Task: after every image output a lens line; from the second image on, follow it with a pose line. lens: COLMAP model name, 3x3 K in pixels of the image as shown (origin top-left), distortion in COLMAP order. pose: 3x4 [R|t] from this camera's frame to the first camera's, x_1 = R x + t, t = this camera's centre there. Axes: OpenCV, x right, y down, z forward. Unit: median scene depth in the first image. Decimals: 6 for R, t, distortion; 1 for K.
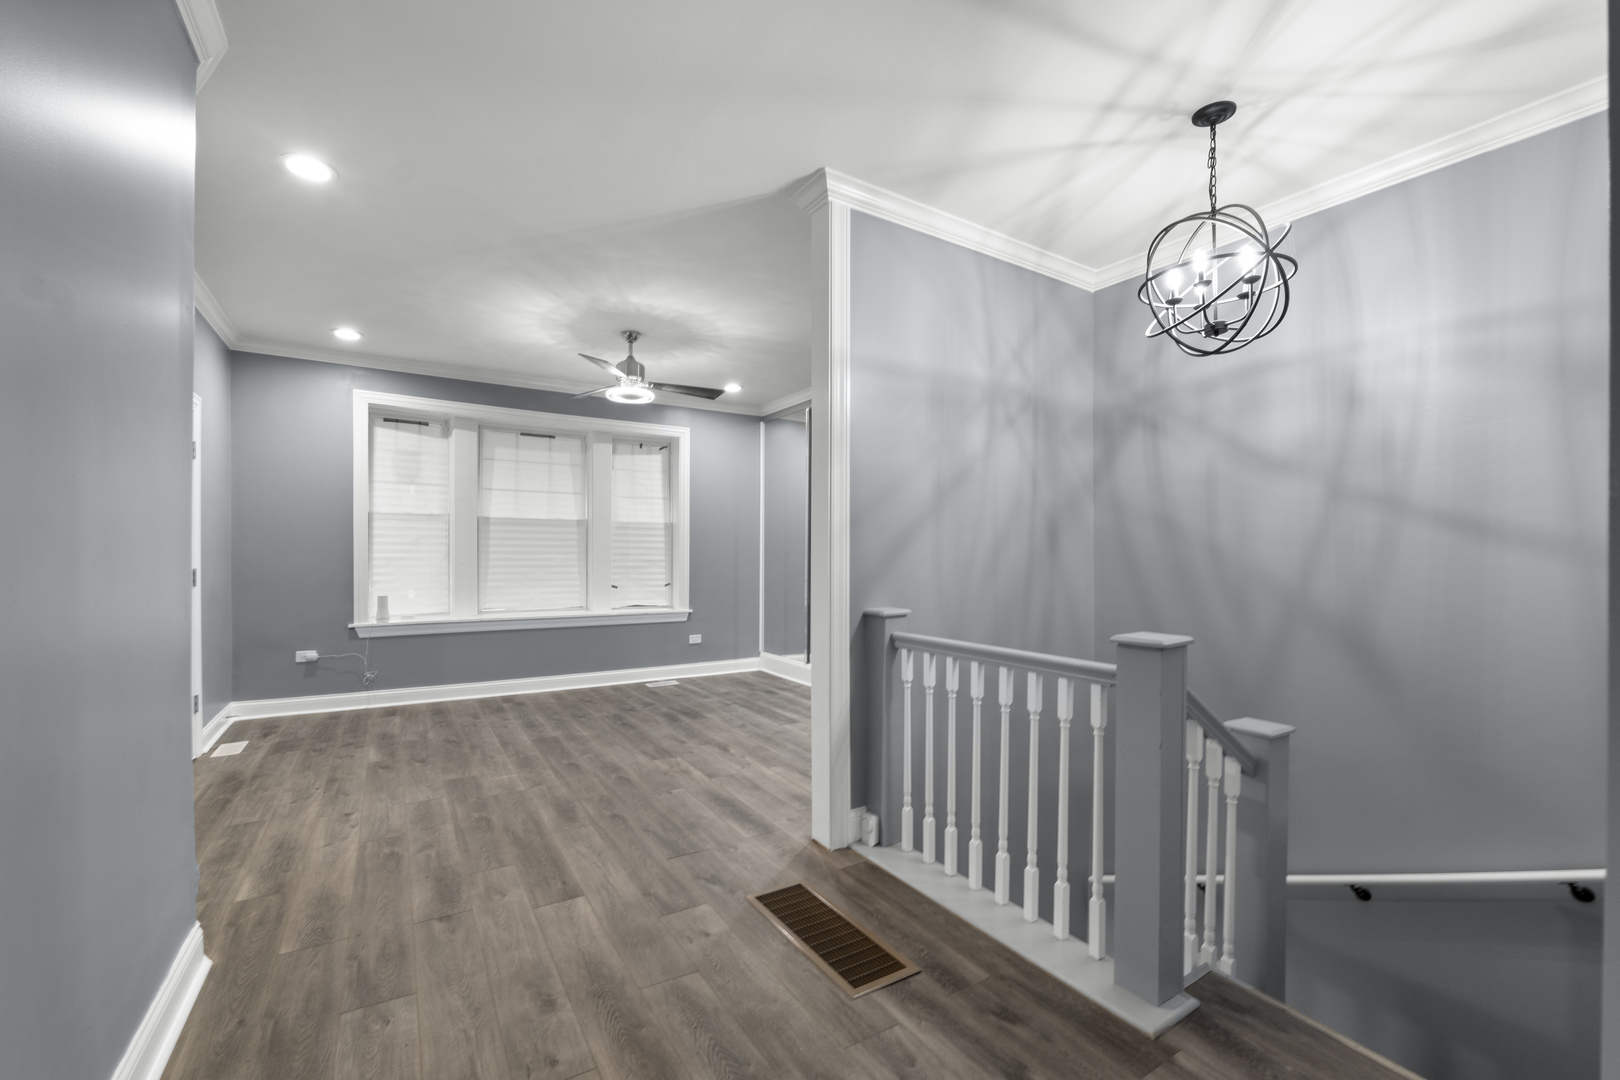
lens RADIAL K [[665.0, 0, 802.7], [0, 665.0, 555.7], [0, 0, 1]] dist [-0.014480, 0.000080]
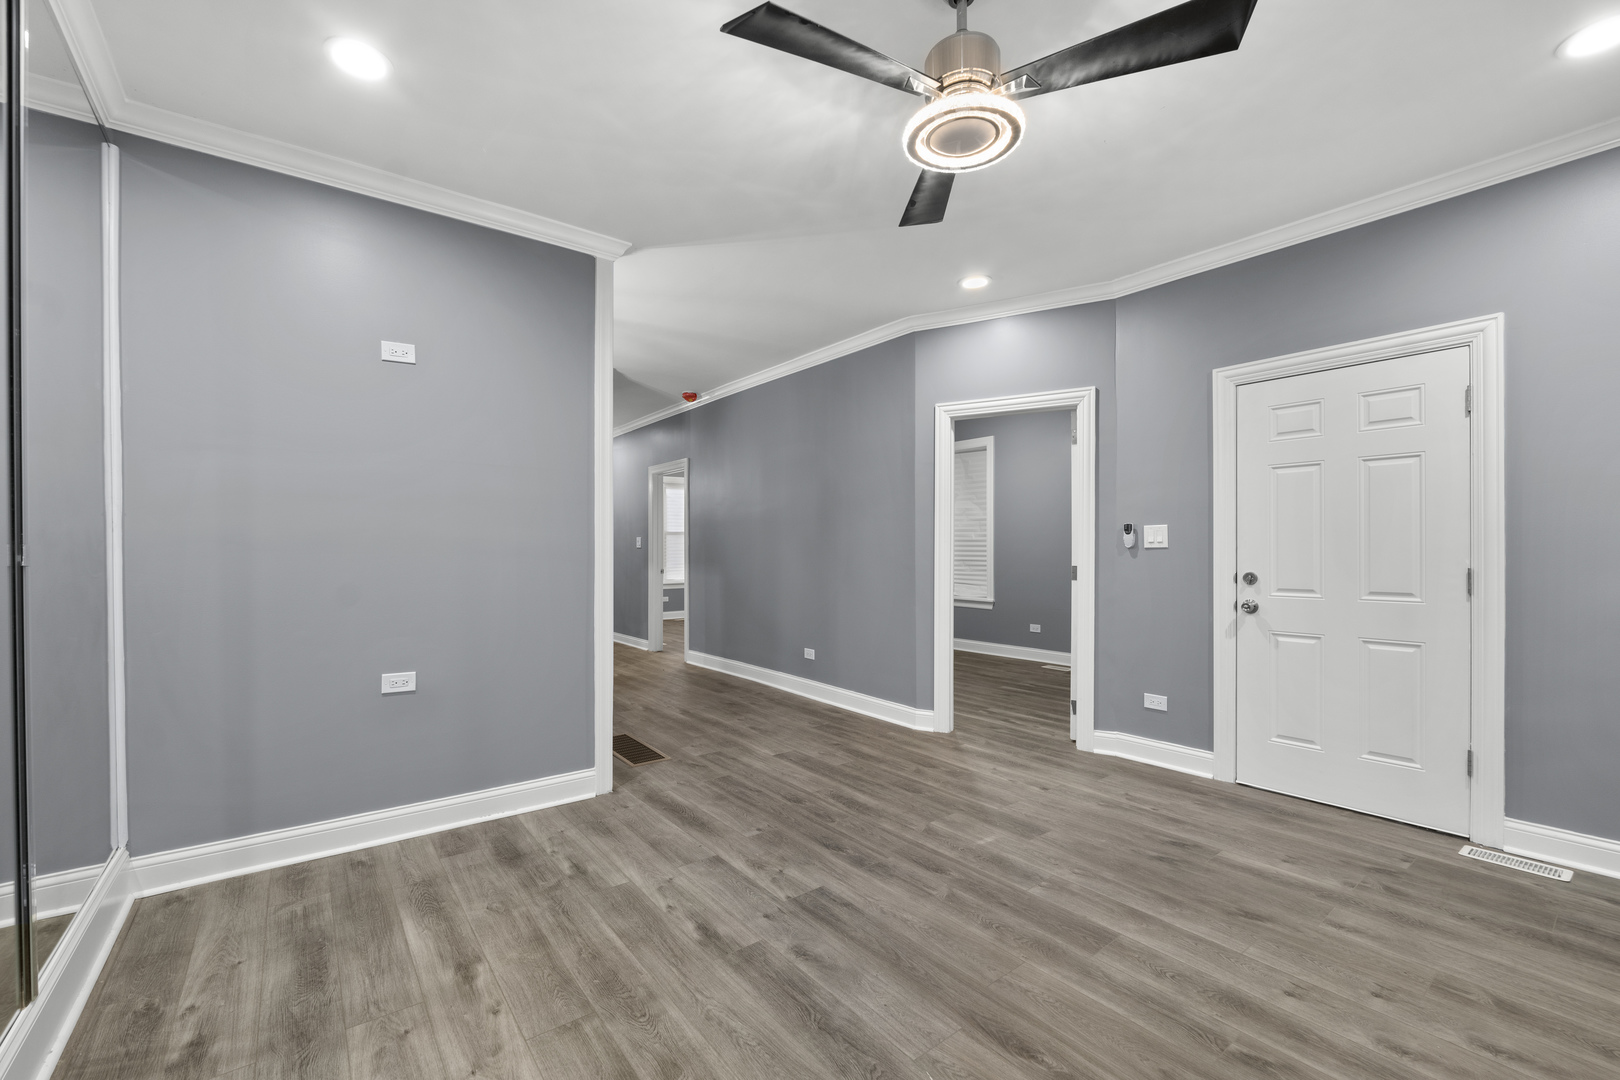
lens RADIAL K [[665.0, 0, 801.6], [0, 665.0, 565.6], [0, 0, 1]] dist [-0.014480, 0.000080]
pose [[-0.995540, 0.003313, -0.094285, -0.143771], [0.000407, 0.999525, 0.030816, -0.004103], [0.094342, 0.030640, -0.995068, 1.509680]]
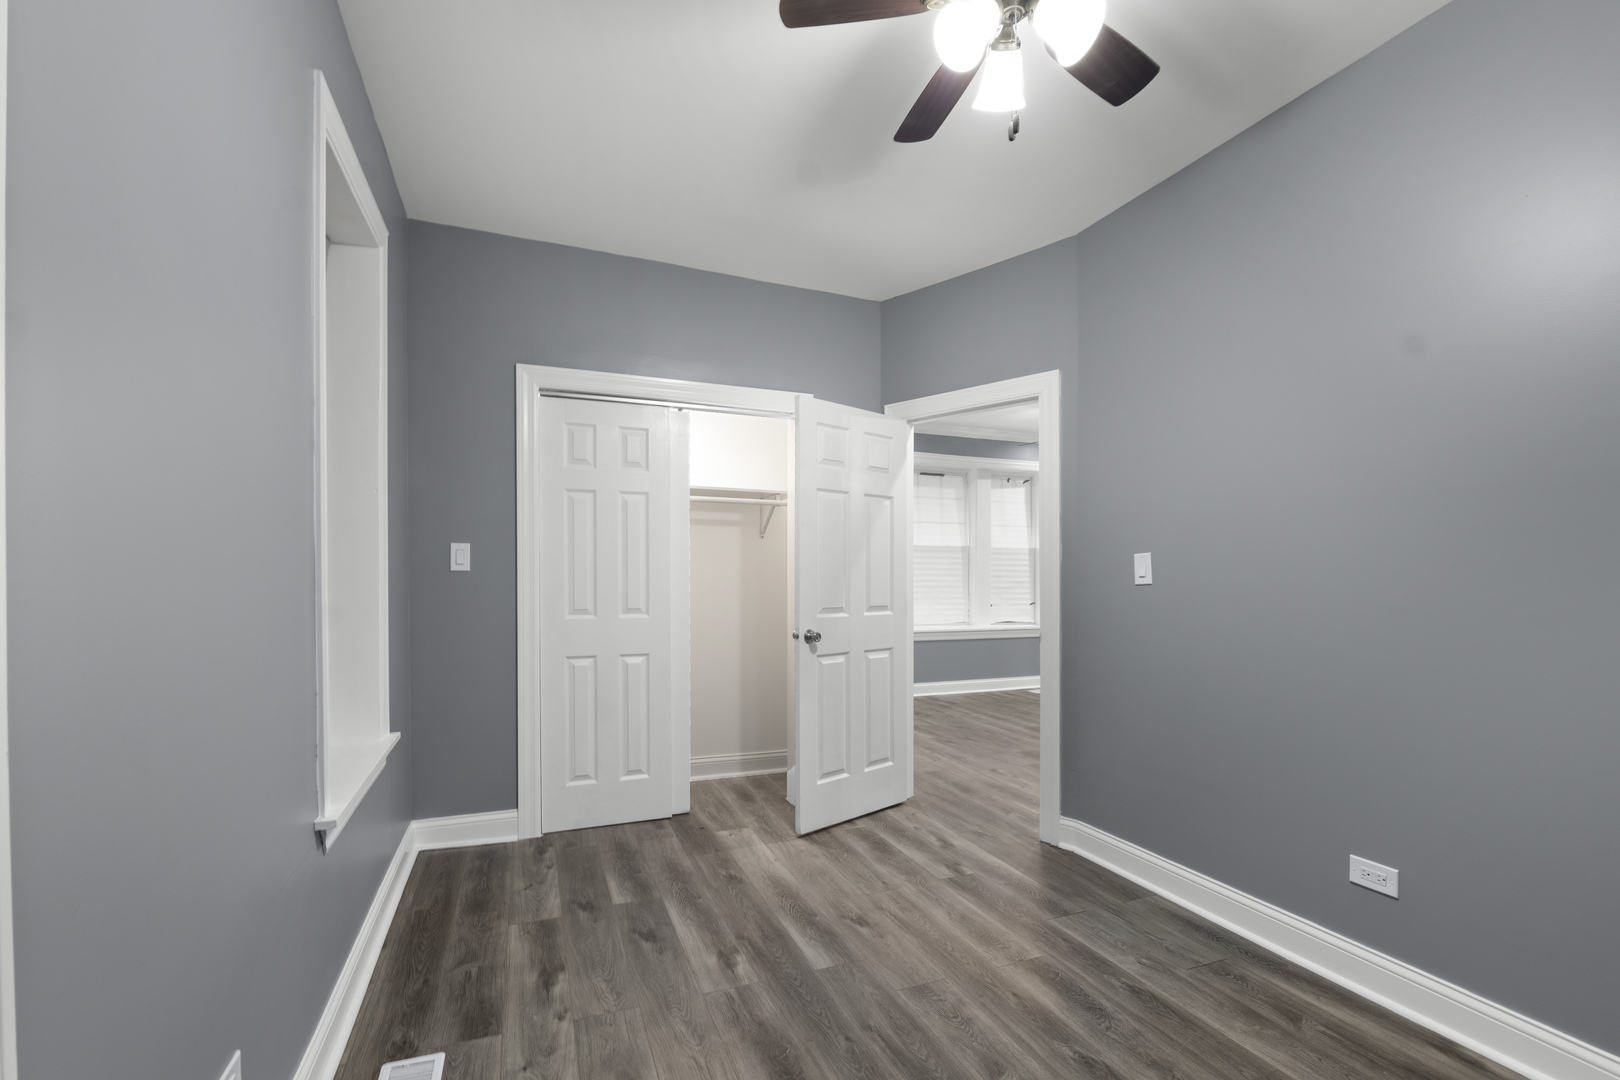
lens RADIAL K [[703.1, 0, 809.1], [0, 703.1, 555.8], [0, 0, 1]] dist [0.033858, -0.000208]
pose [[0.987560, -0.001195, -0.157238, -0.621561], [-0.003579, 0.999541, -0.030079, 0.000260], [0.157202, 0.030267, 0.987102, -0.371672]]
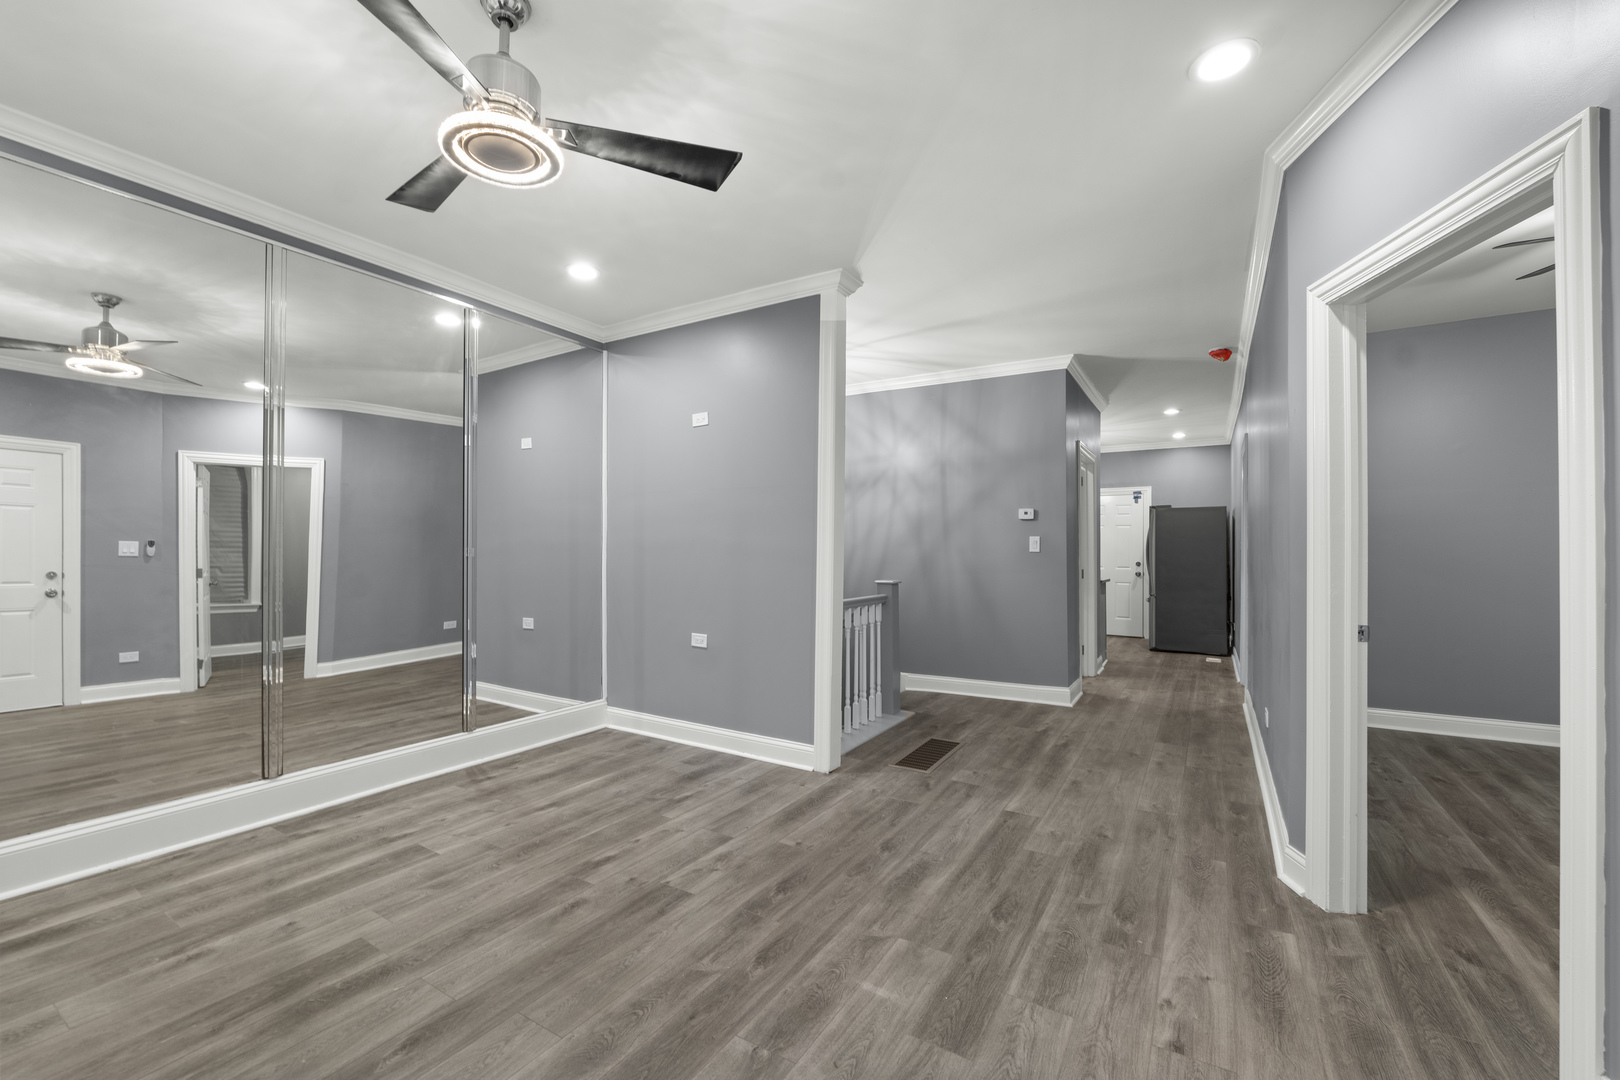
lens RADIAL K [[665.0, 0, 802.0], [0, 665.0, 546.0], [0, 0, 1]] dist [-0.014480, 0.000080]
pose [[-0.445855, 0.002157, 0.895103, -0.763005], [-0.000220, 0.999997, -0.002519, -0.003832], [-0.895105, -0.001321, -0.445853, 1.116358]]
